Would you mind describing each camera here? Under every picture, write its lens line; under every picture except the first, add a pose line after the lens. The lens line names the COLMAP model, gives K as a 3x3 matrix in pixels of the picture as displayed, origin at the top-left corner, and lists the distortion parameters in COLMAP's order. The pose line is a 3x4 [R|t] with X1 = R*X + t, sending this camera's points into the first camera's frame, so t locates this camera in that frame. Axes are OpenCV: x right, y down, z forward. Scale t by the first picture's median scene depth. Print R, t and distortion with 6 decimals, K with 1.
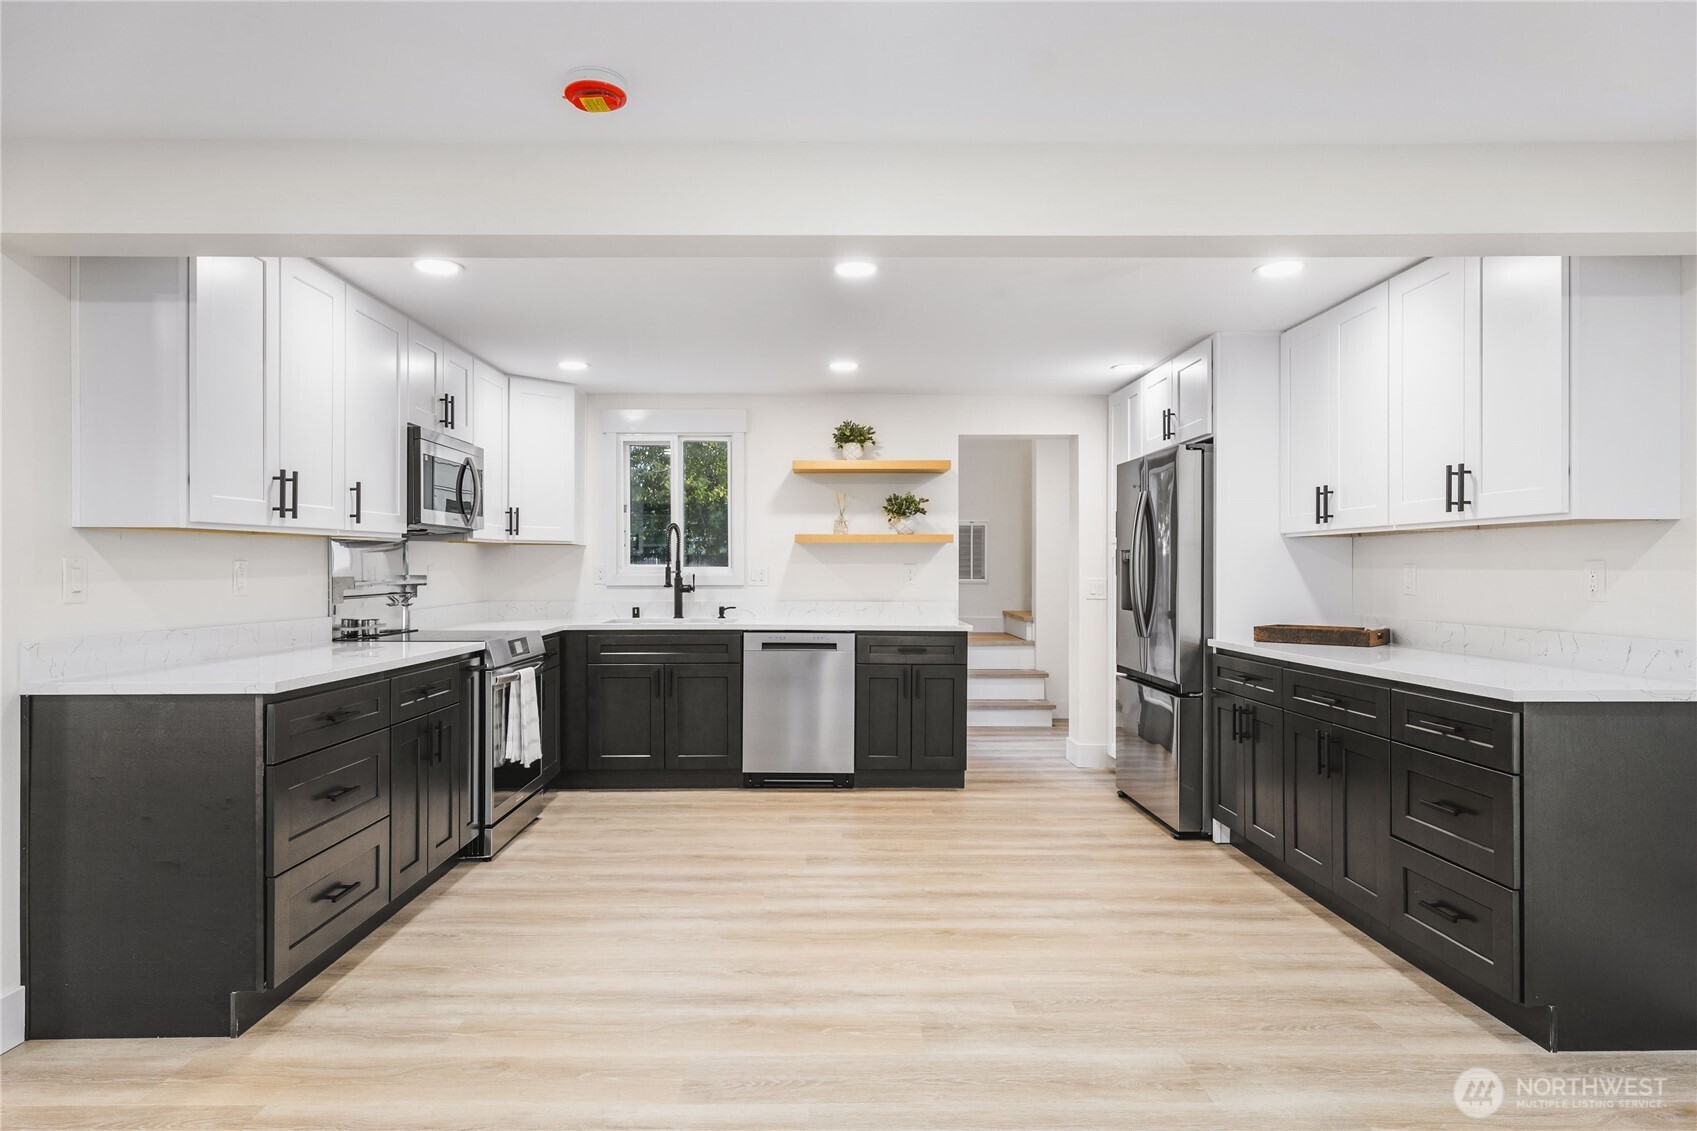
lens RADIAL K [[985.5, 0, 834.0], [0, 985.5, 571.3], [0, 0, 1]] dist [0.001078, 0.001555]
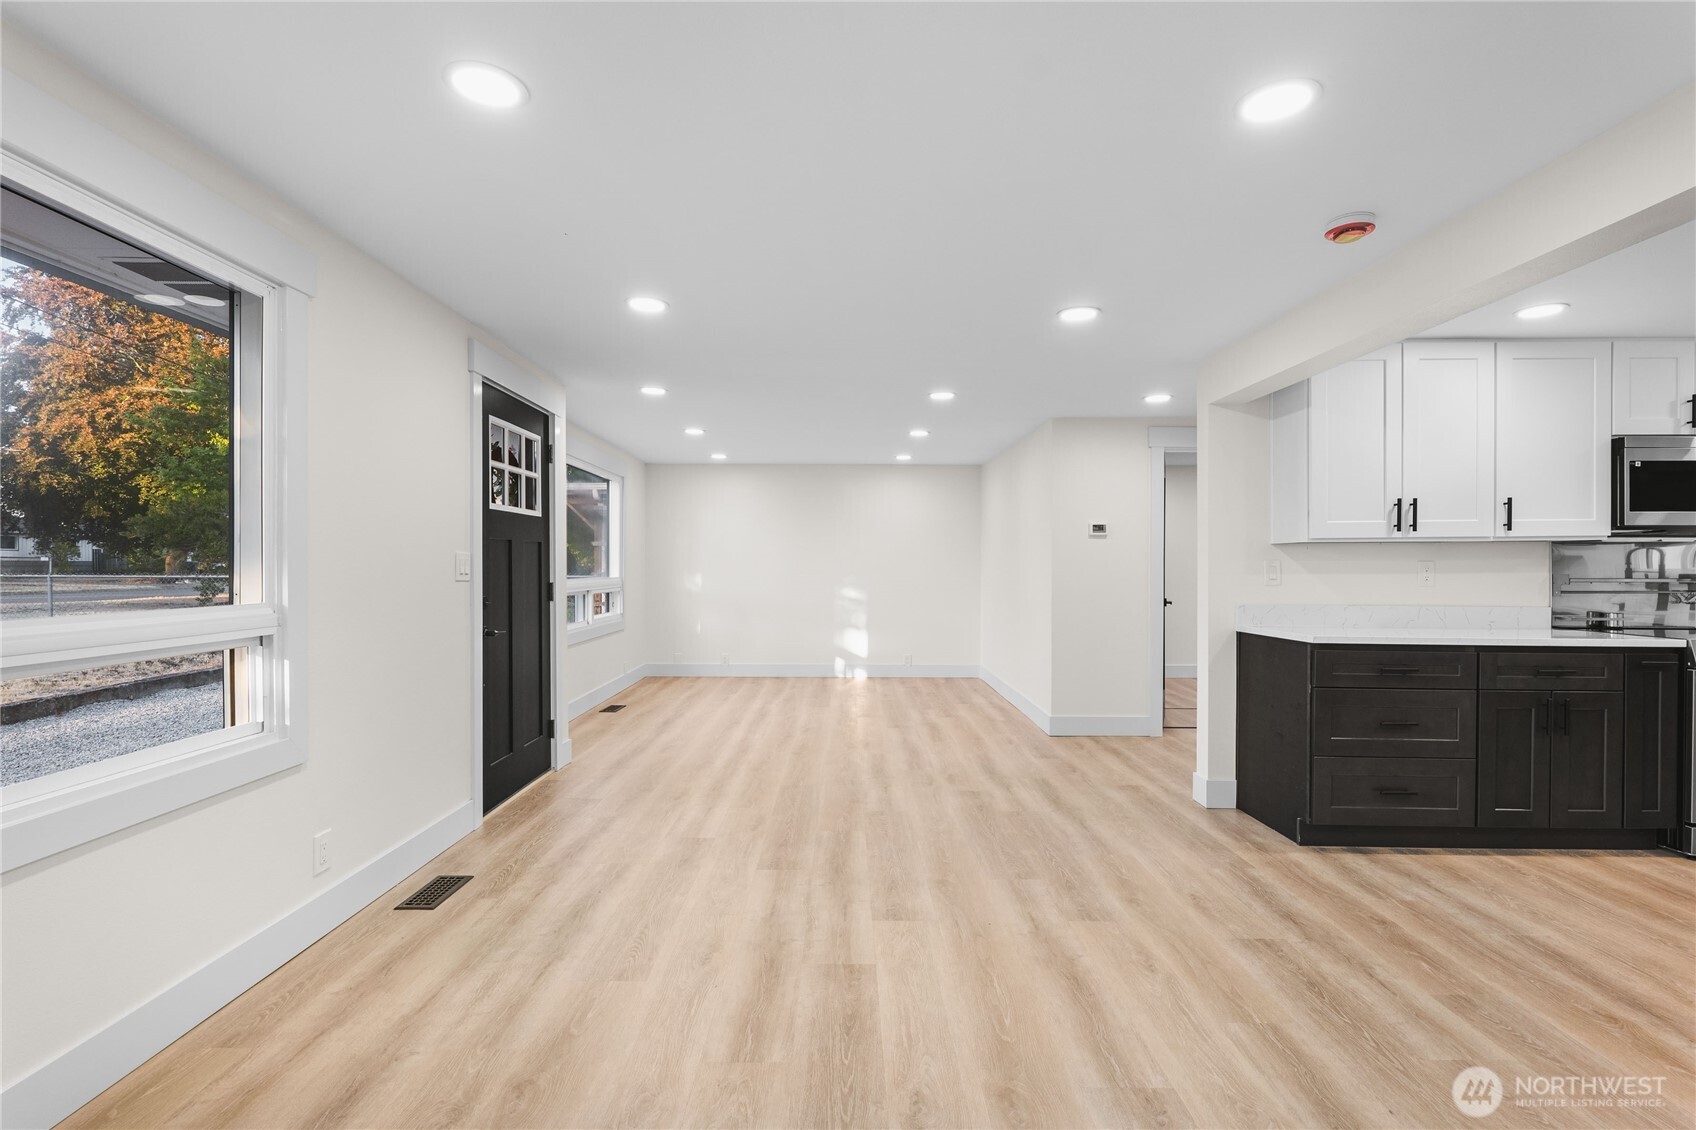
lens RADIAL K [[793.3, 0, 843.4], [0, 793.3, 569.0], [0, 0, 1]] dist [0.000582, -0.000697]
pose [[-0.010064, 0.000979, -0.999949, 0.388353], [-0.004880, 0.999988, 0.001028, 0.002205], [0.999937, 0.004891, -0.010059, 0.121926]]
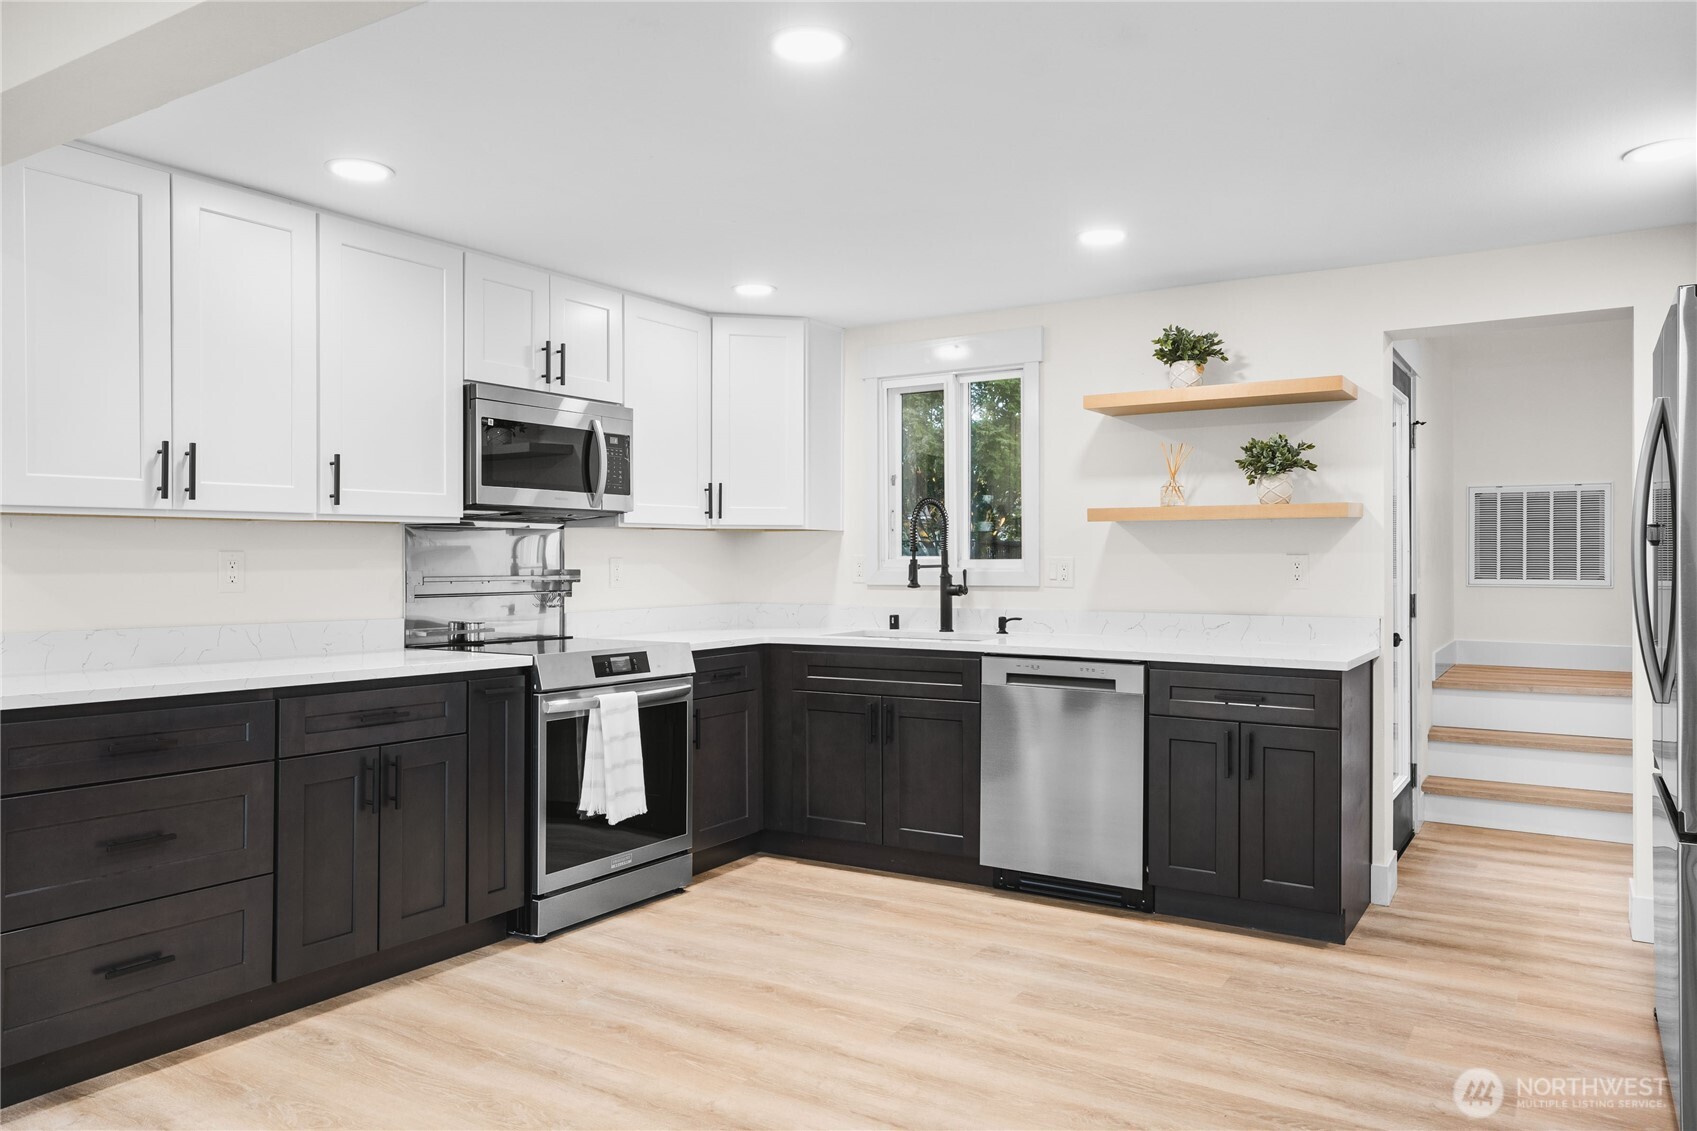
lens RADIAL K [[1184.2, 0, 846.6], [0, 1184.2, 558.9], [0, 0, 1]] dist [-0.000759, 0.011595]
pose [[0.839278, -0.002922, -0.543695, 0.295761], [-0.001185, 0.999973, -0.007203, 0.001831], [0.543702, 0.006689, 0.839252, 0.297631]]
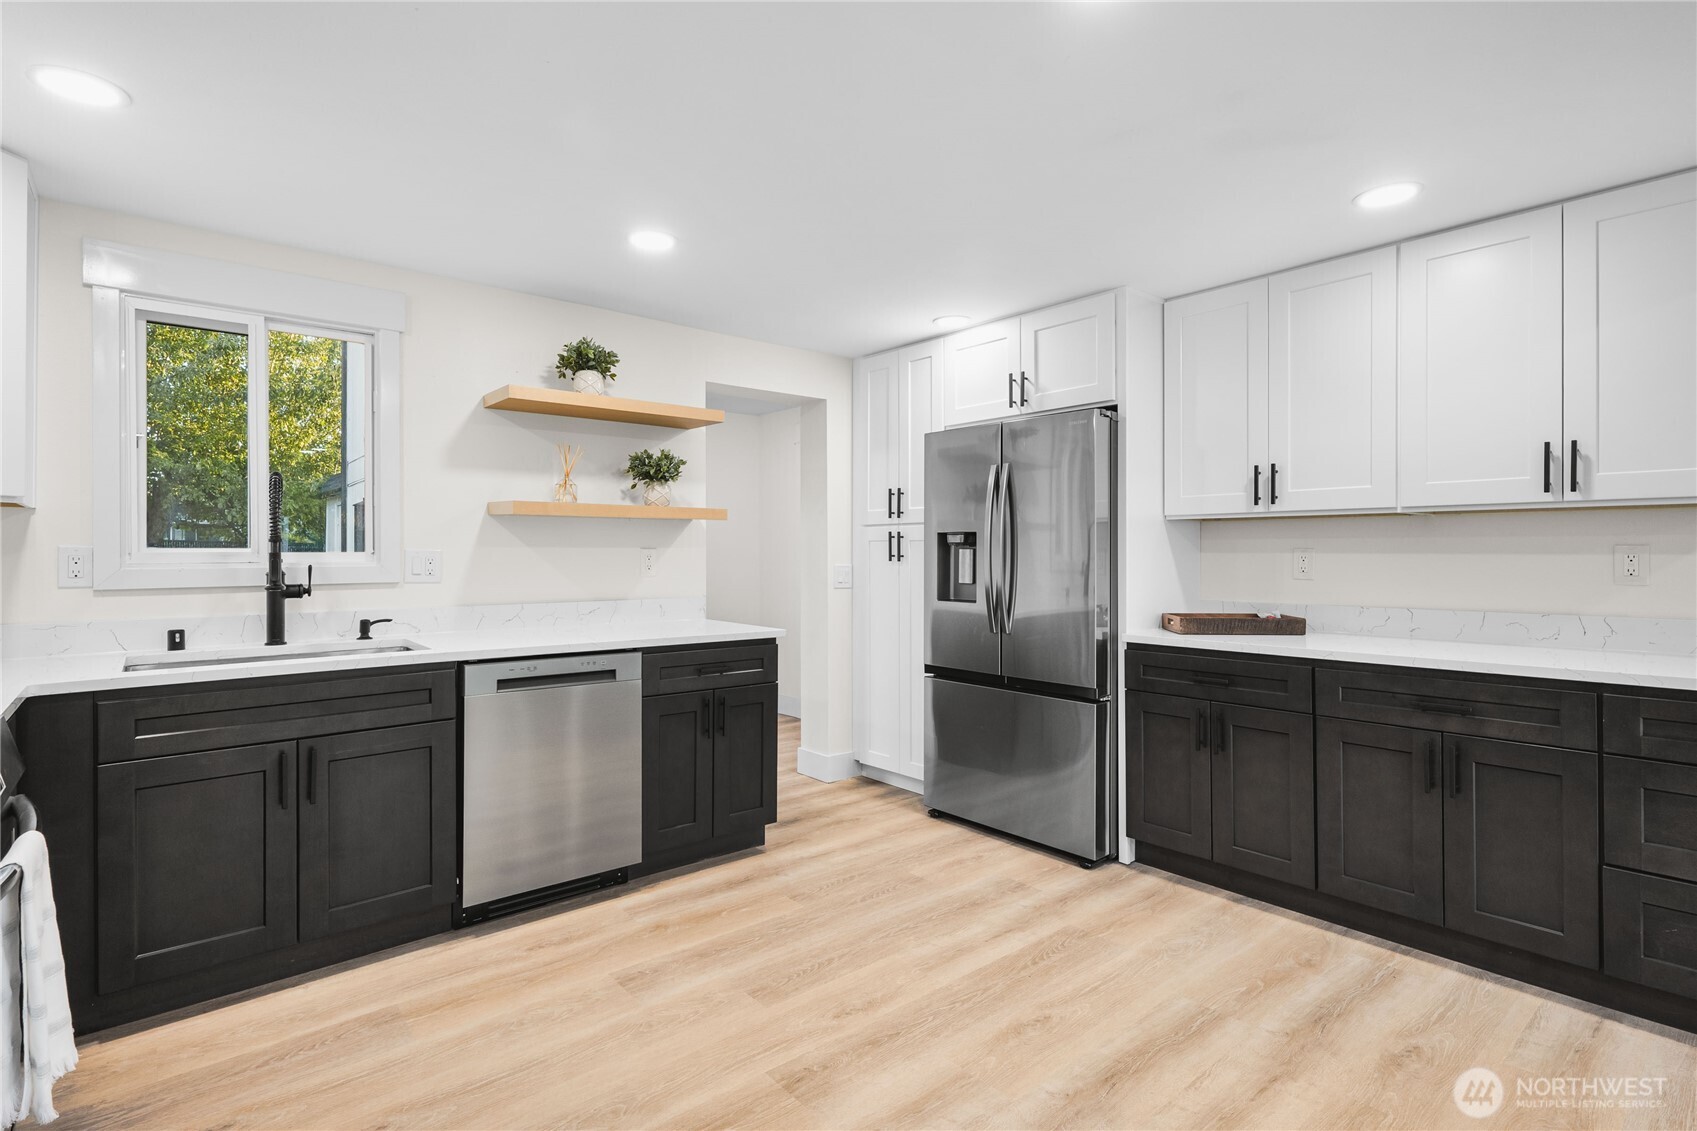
lens RADIAL K [[817.8, 0, 845.8], [0, 817.8, 553.4], [0, 0, 1]] dist [0.002356, 0.000369]
pose [[0.773761, -0.001895, 0.633475, -0.243211], [0.003715, 0.999992, -0.001546, -0.002297], [-0.633467, 0.003550, 0.773761, 0.532109]]
